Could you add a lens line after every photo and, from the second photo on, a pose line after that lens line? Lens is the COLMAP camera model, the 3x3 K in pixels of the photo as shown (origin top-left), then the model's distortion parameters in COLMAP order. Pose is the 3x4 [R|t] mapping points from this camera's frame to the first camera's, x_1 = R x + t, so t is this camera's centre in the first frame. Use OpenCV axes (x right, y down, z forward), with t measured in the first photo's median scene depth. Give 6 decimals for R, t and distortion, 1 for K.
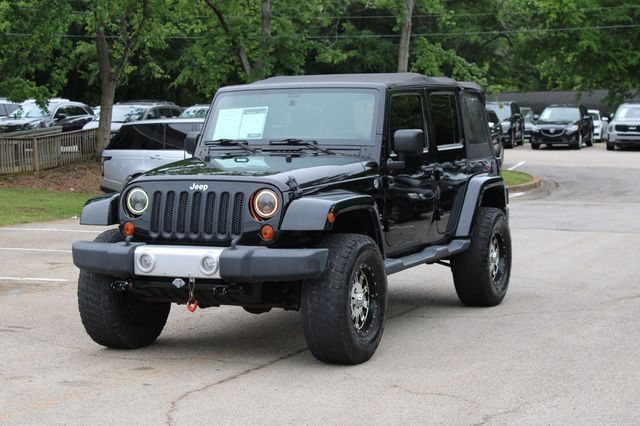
lens RADIAL K [[1318.3, 0, 320.0], [0, 1318.3, 213.0], [0, 0, 1]] dist [0.002256, 0.067625]
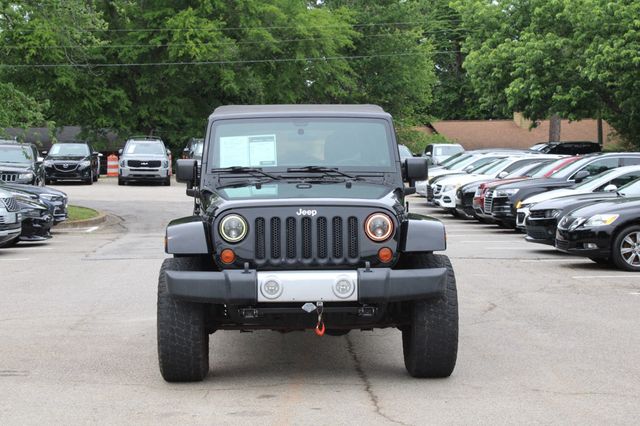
lens RADIAL K [[1318.3, 0, 320.0], [0, 1318.3, 213.0], [0, 0, 1]] dist [0.002256, 0.067625]
pose [[0.892124, -0.016053, 0.451505, -0.477505], [0.028861, 0.999352, -0.021495, 0.002432], [-0.450868, 0.032207, 0.892010, 0.082745]]
